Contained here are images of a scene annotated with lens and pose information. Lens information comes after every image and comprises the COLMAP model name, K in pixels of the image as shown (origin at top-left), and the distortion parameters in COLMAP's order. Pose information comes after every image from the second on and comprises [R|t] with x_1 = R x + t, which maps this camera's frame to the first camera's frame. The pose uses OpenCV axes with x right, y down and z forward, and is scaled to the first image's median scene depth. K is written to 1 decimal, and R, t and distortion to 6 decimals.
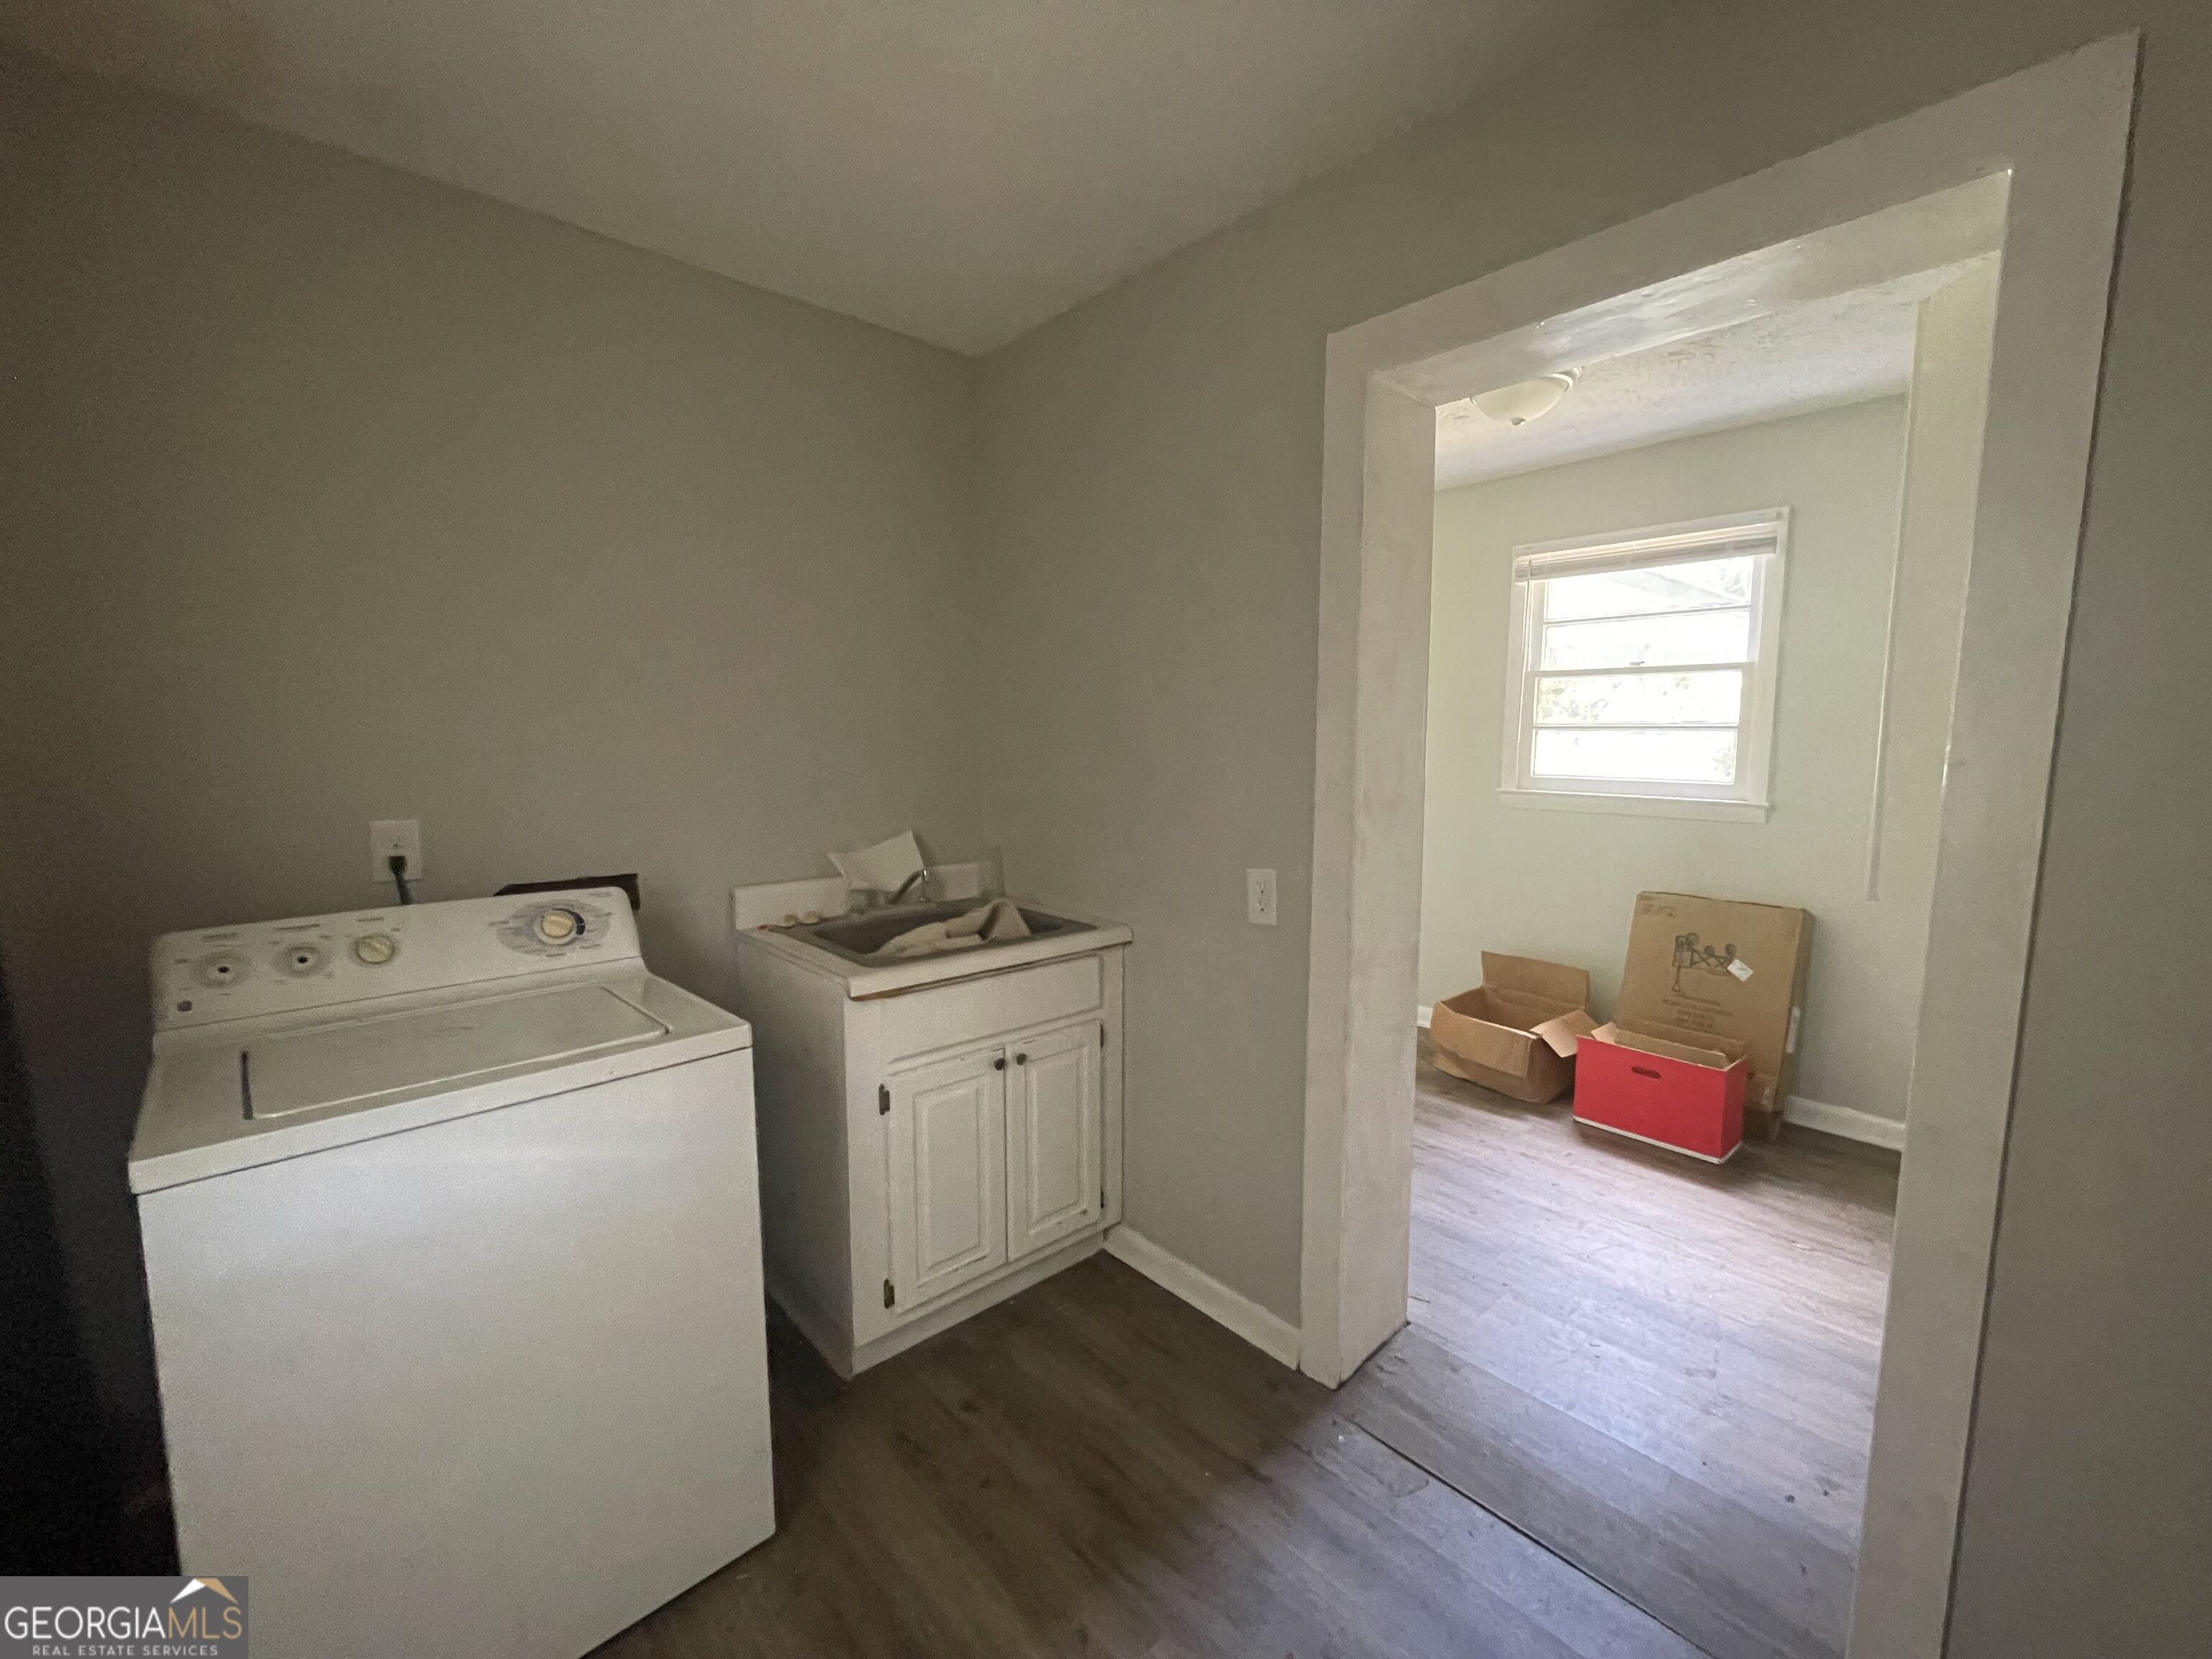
lens RADIAL K [[897.3, 0, 1096.7], [0, 897.3, 833.2], [0, 0, 1]] dist [-0.000455, 0.000043]
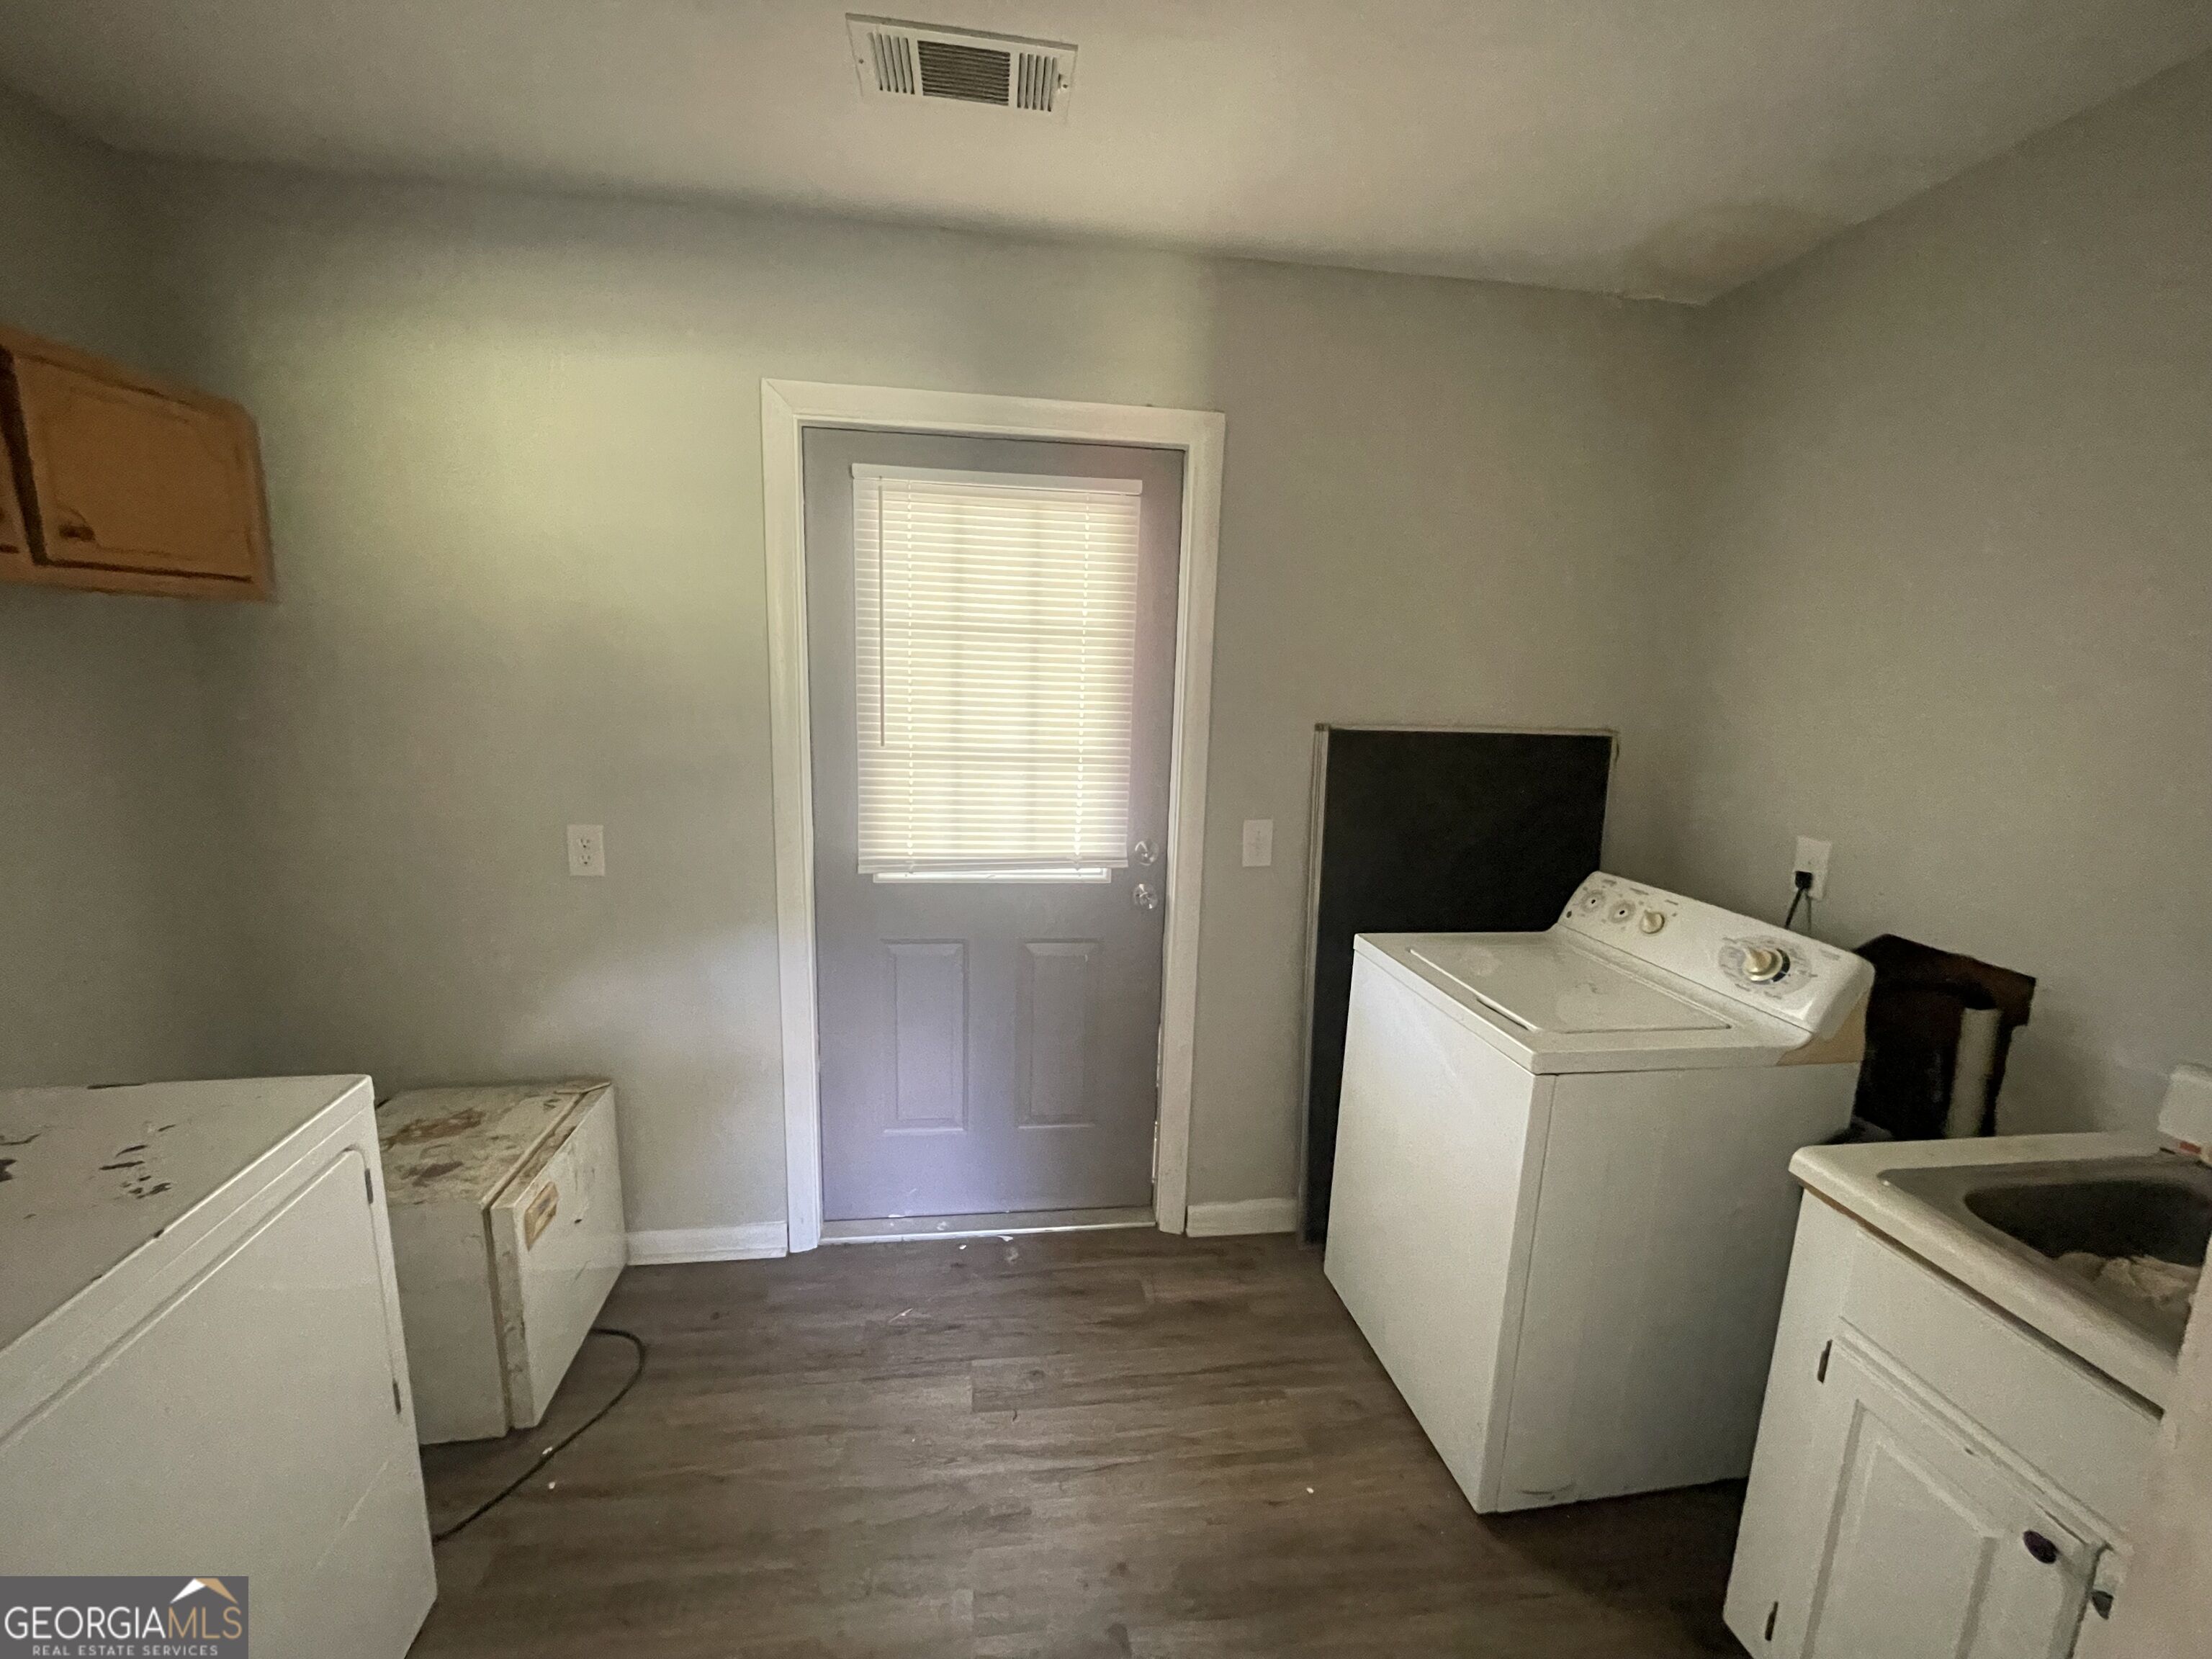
lens RADIAL K [[897.3, 0, 1096.7], [0, 897.3, 833.2], [0, 0, 1]] dist [-0.000455, 0.000043]
pose [[-0.553045, 0.131977, -0.822632, 0.566247], [-0.126190, 0.962714, 0.239286, -0.169665], [0.823540, 0.236144, -0.515770, 0.848791]]
